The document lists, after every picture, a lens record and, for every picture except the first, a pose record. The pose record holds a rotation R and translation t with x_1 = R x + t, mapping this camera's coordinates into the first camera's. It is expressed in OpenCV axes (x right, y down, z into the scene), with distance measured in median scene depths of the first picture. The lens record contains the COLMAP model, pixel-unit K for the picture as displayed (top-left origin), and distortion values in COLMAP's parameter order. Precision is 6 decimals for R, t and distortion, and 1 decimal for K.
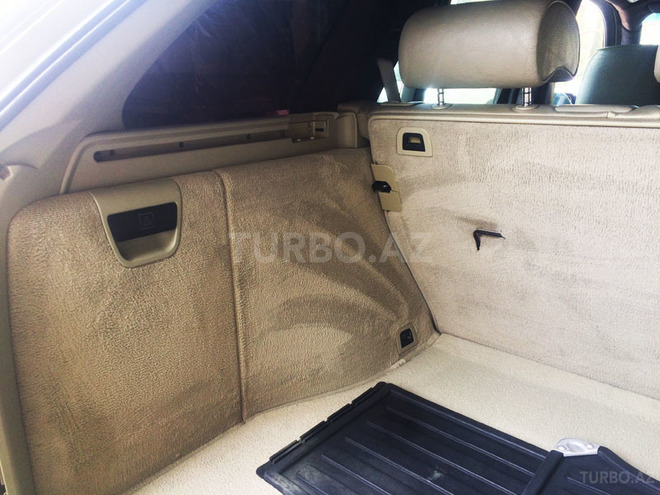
lens RADIAL K [[555.2, 0, 330.0], [0, 555.2, 247.5], [0, 0, 1]] dist [0.033768, -0.002181]
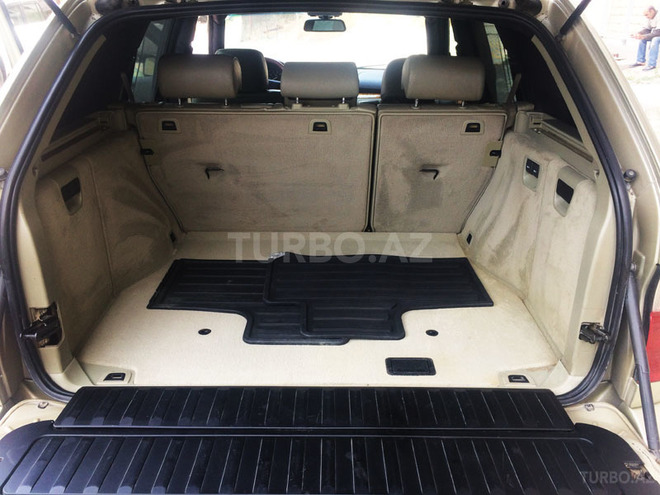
lens RADIAL K [[555.2, 0, 330.0], [0, 555.2, 247.5], [0, 0, 1]] dist [0.033768, -0.002181]
pose [[0.746301, -0.241864, 0.620110, -0.692020], [0.173327, 0.970120, 0.169780, -0.019725], [-0.642645, -0.019225, 0.765923, -0.760591]]
